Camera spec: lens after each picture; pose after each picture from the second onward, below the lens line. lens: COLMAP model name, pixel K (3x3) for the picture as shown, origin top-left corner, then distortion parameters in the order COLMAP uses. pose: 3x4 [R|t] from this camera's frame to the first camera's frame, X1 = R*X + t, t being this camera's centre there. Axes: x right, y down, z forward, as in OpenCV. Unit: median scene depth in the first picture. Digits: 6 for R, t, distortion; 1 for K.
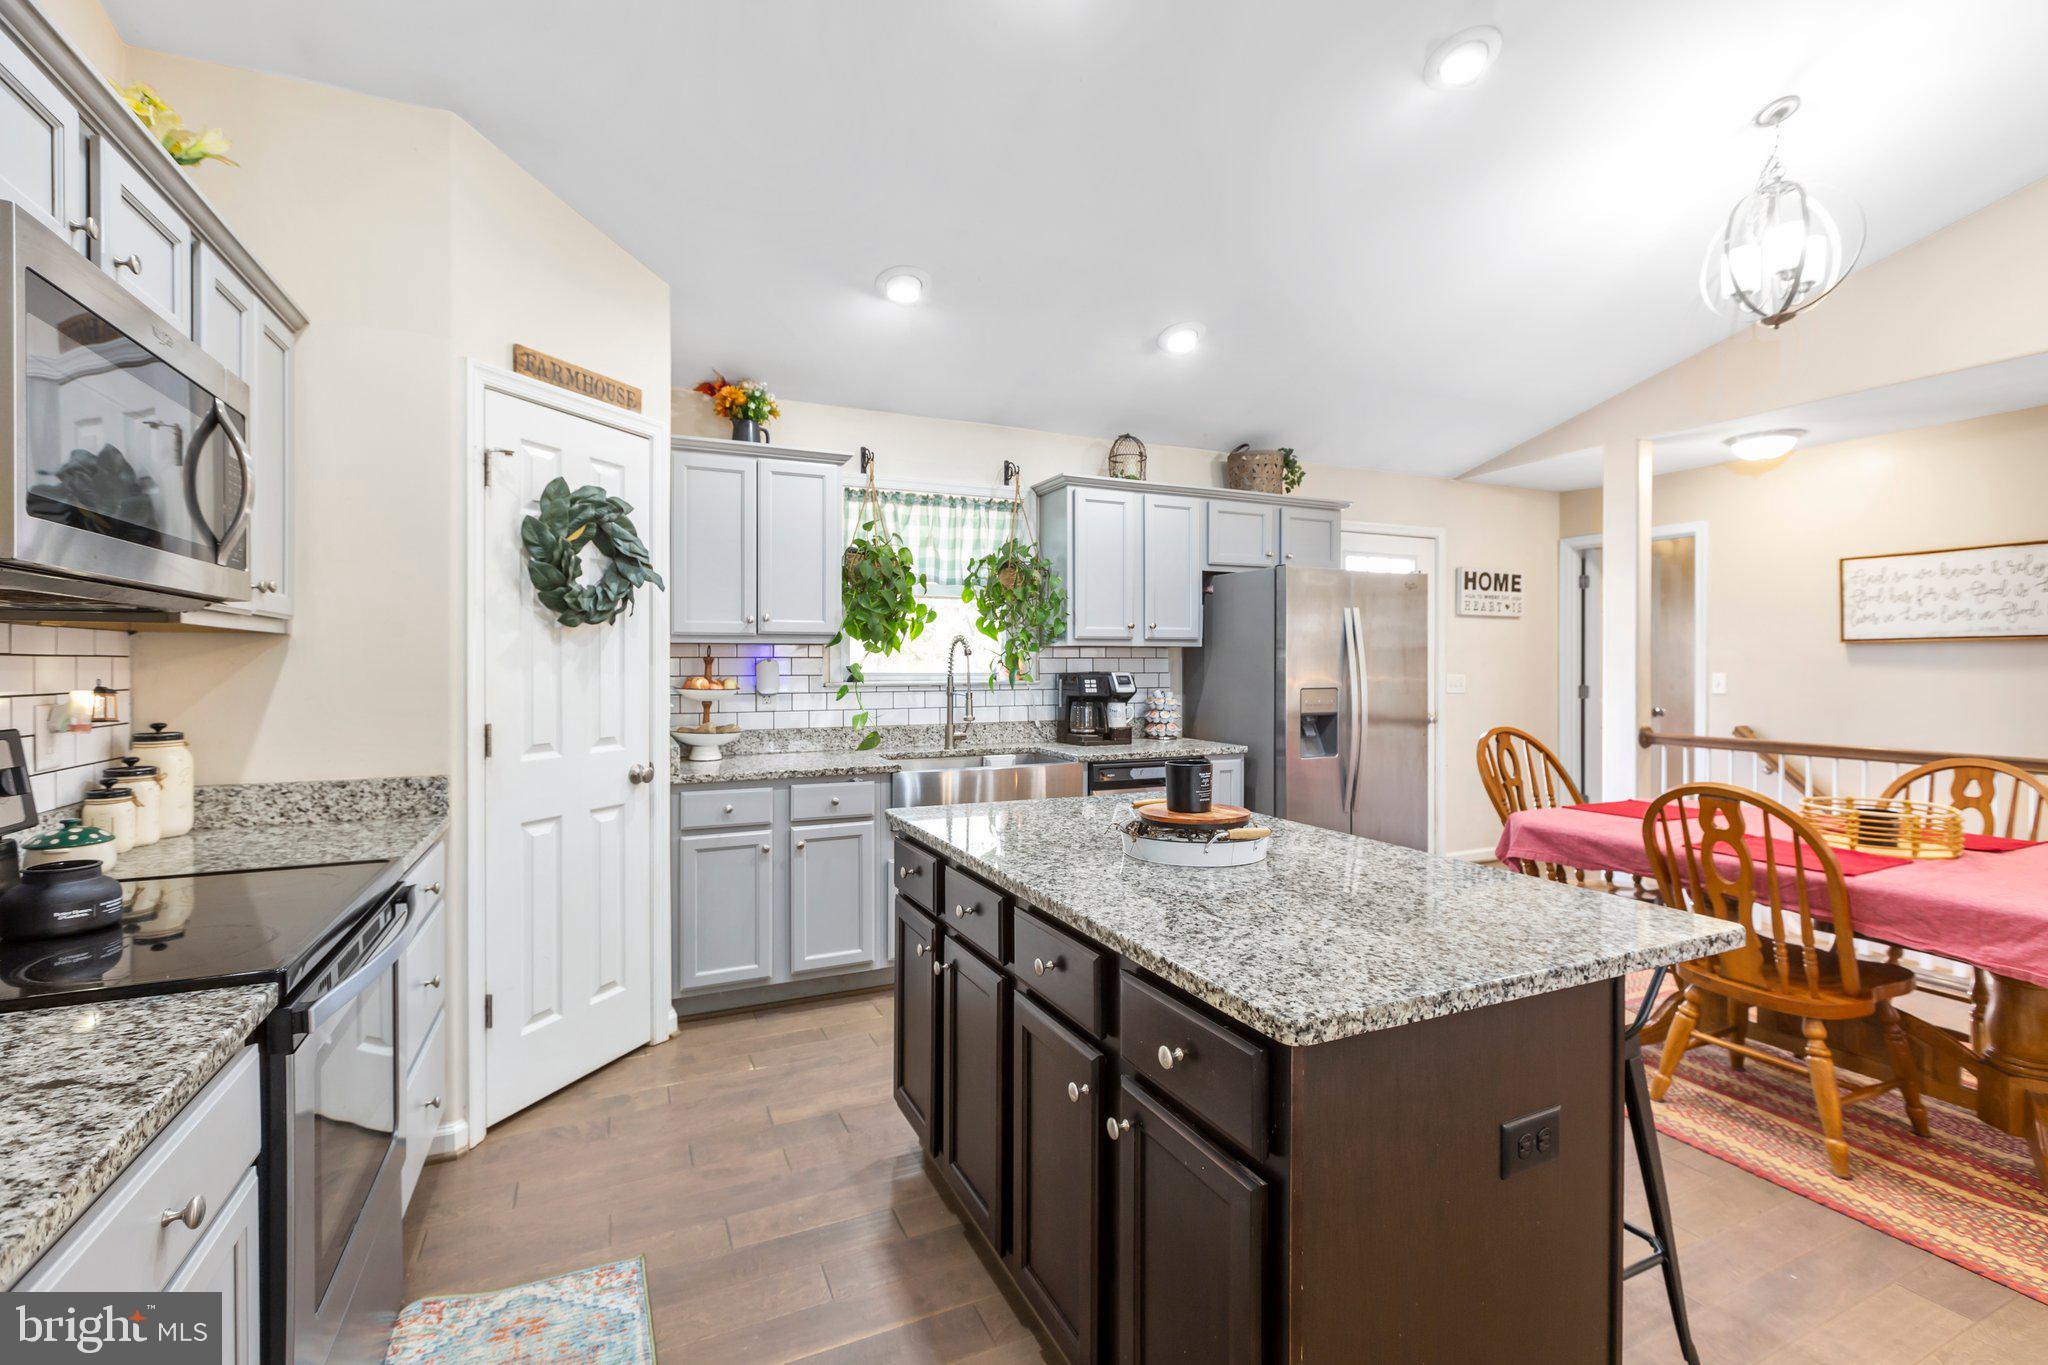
lens RADIAL K [[904.9, 0, 1026.6], [0, 904.9, 665.1], [0, 0, 1]] dist [-0.000769, -0.000205]
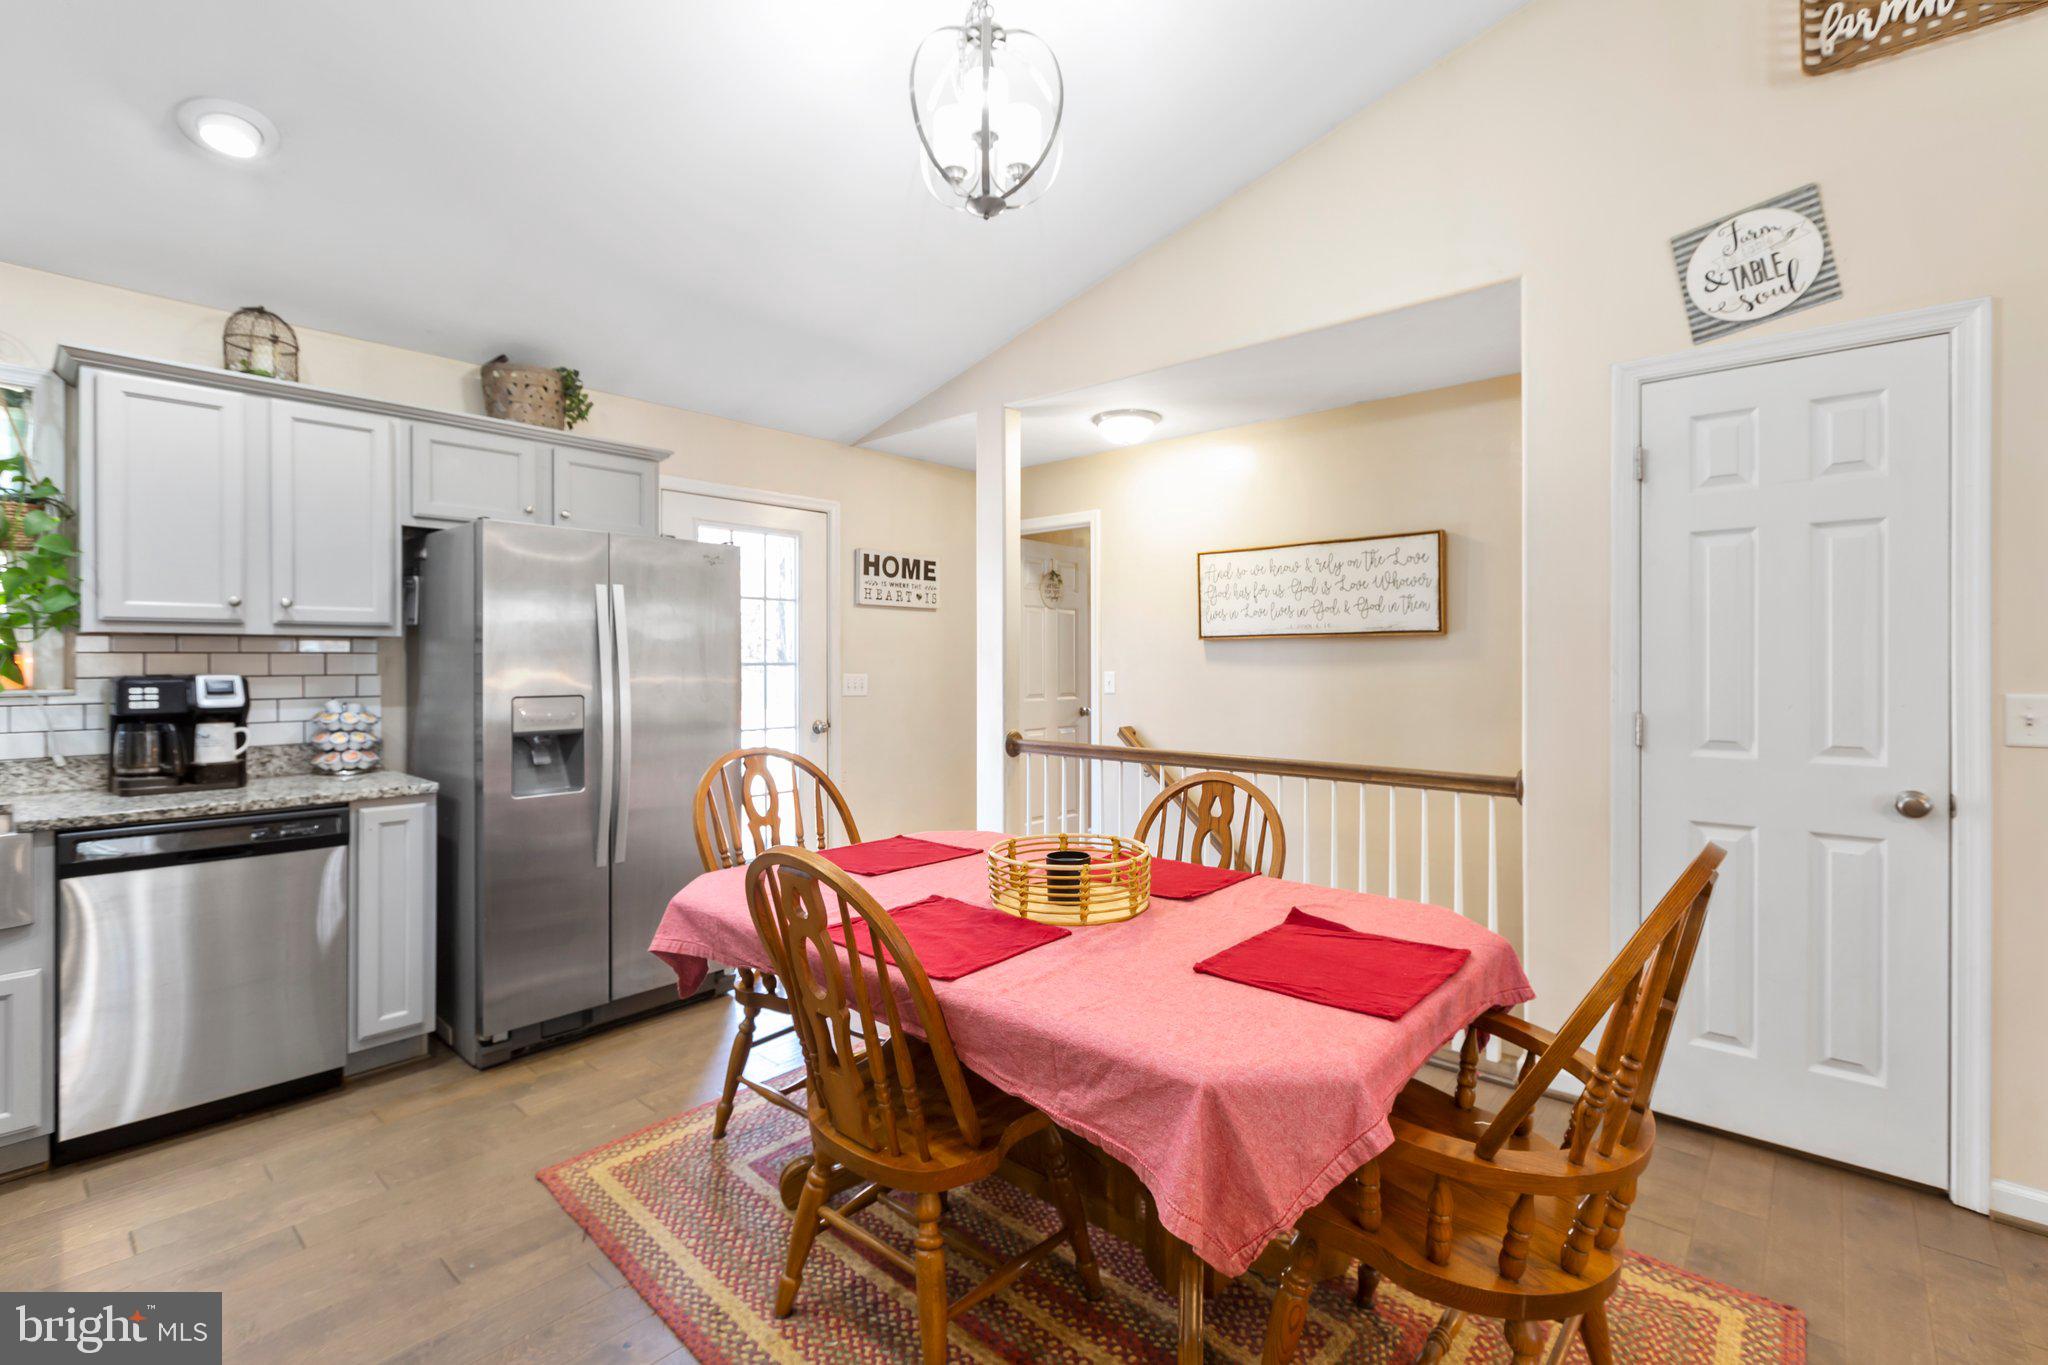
lens RADIAL K [[911.5, 0, 1024.4], [0, 911.5, 662.1], [0, 0, 1]] dist [-0.001274, -0.000479]
pose [[0.916576, -0.000949, 0.399860, 0.378930], [0.001340, 0.999999, -0.000698, -0.000020], [-0.399859, 0.001176, 0.916576, 0.198663]]
